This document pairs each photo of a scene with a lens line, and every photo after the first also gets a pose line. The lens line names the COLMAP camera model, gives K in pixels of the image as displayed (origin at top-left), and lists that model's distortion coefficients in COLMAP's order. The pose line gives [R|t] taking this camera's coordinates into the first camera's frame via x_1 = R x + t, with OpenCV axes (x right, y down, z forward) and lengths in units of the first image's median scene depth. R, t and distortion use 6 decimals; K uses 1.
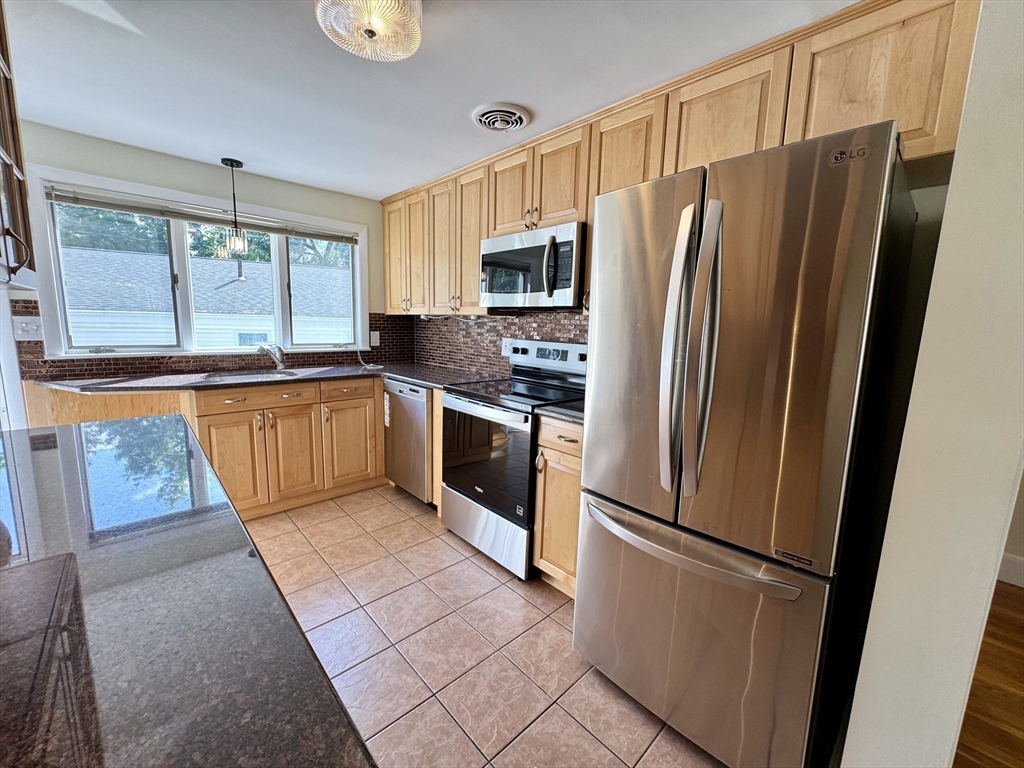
lens RADIAL K [[410.9, 0, 512.1], [0, 410.9, 383.5], [0, 0, 1]] dist [-0.005693, 0.001438]
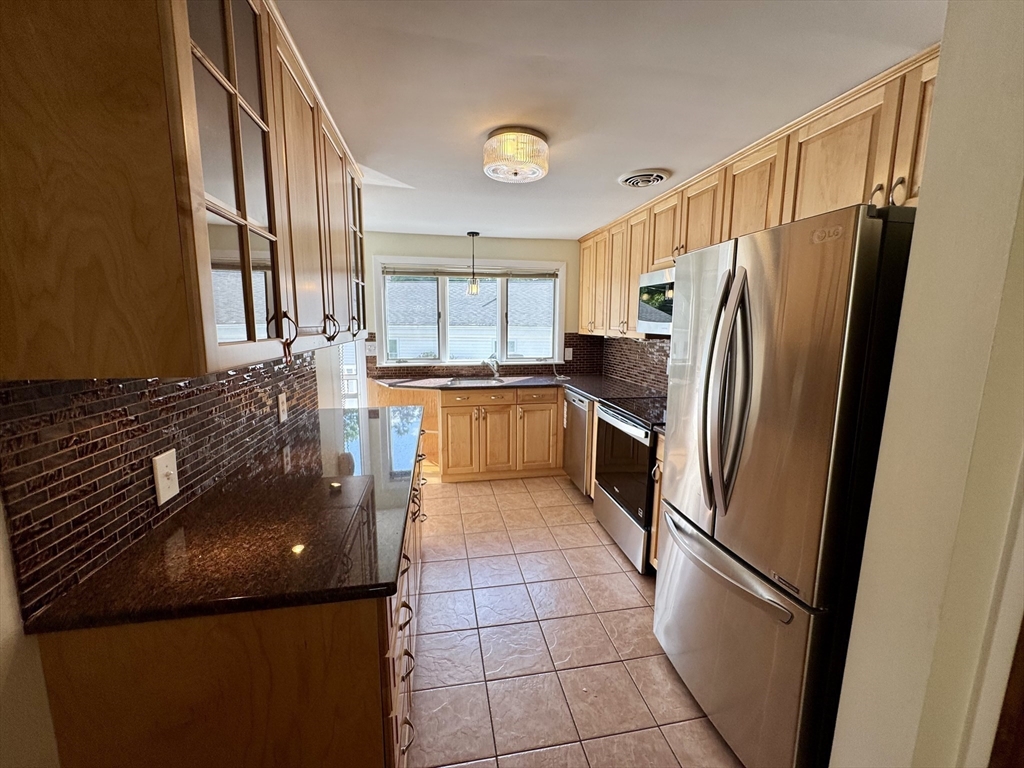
lens RADIAL K [[410.9, 0, 512.8], [0, 410.9, 383.4], [0, 0, 1]] dist [-0.005693, 0.001438]
pose [[0.843674, 0.056705, -0.533853, 0.249323], [-0.061061, 0.998089, 0.009517, -0.035428], [0.533372, 0.024569, 0.845524, -0.145735]]
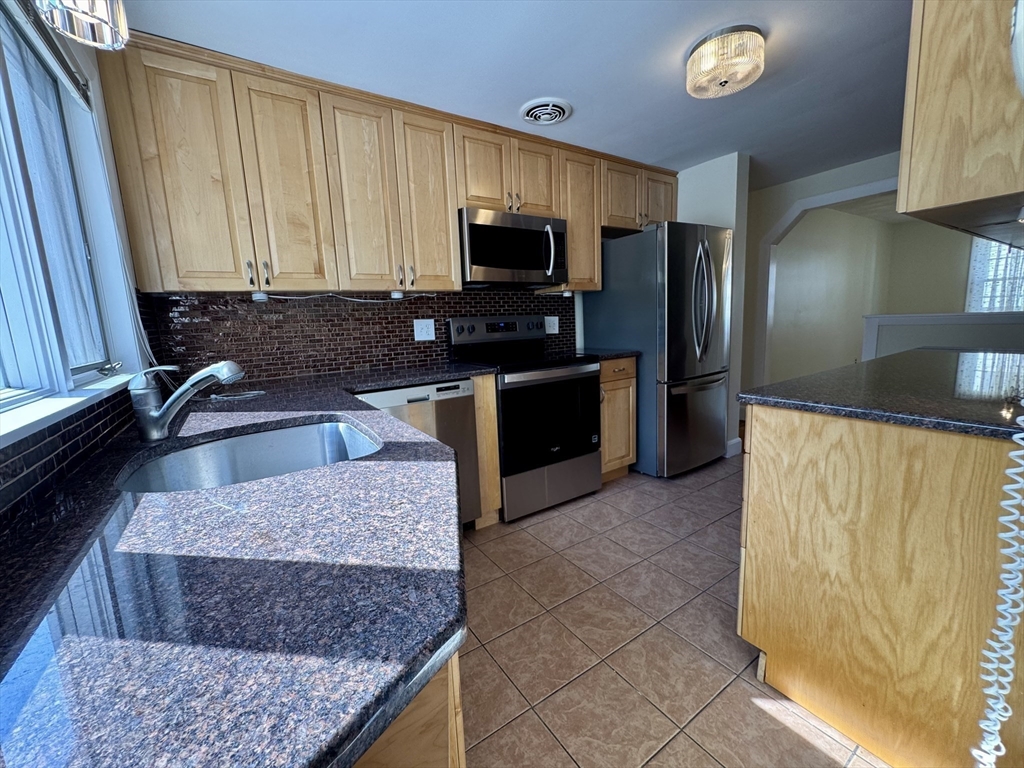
lens RADIAL K [[410.9, 0, 514.9], [0, 410.9, 380.9], [0, 0, 1]] dist [-0.005693, 0.001438]
pose [[0.160064, -0.180205, 0.970518, -0.997262], [0.191295, 0.970219, 0.148600, -0.088214], [-0.968393, 0.161870, 0.189769, 0.771074]]
